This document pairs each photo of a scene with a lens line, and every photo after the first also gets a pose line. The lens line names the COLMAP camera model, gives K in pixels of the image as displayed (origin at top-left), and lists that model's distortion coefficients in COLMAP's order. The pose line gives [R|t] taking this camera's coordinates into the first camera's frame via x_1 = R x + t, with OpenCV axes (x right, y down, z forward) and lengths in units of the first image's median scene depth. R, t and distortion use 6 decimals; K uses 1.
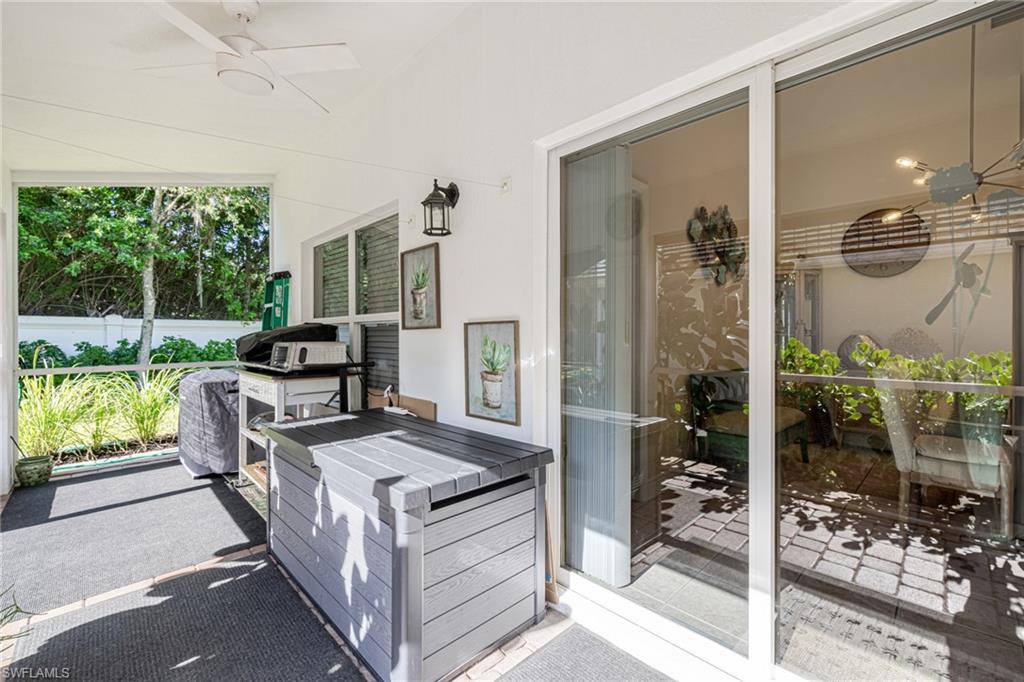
lens RADIAL K [[433.8, 0, 513.8], [0, 433.8, 335.8], [0, 0, 1]] dist [0.000969, 0.000007]
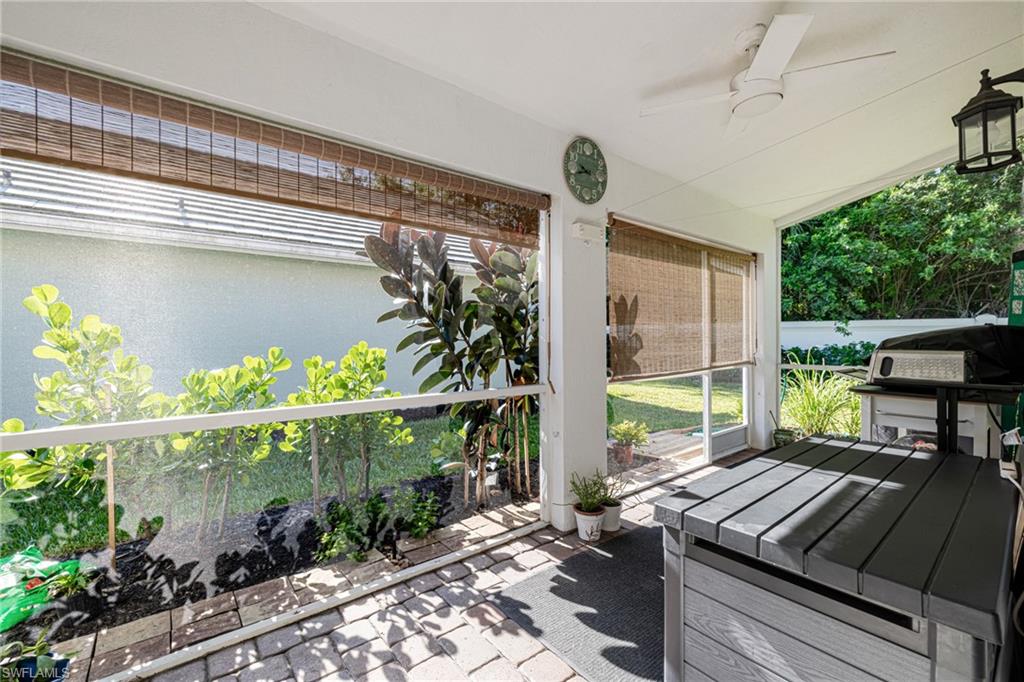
lens RADIAL K [[433.8, 0, 516.9], [0, 433.8, 341.1], [0, 0, 1]] dist [0.000969, 0.000007]
pose [[-0.081310, 0.008869, -0.996649, 0.104804], [0.002427, 0.999959, 0.008700, -0.003034], [0.996686, -0.001712, -0.081328, 0.103885]]
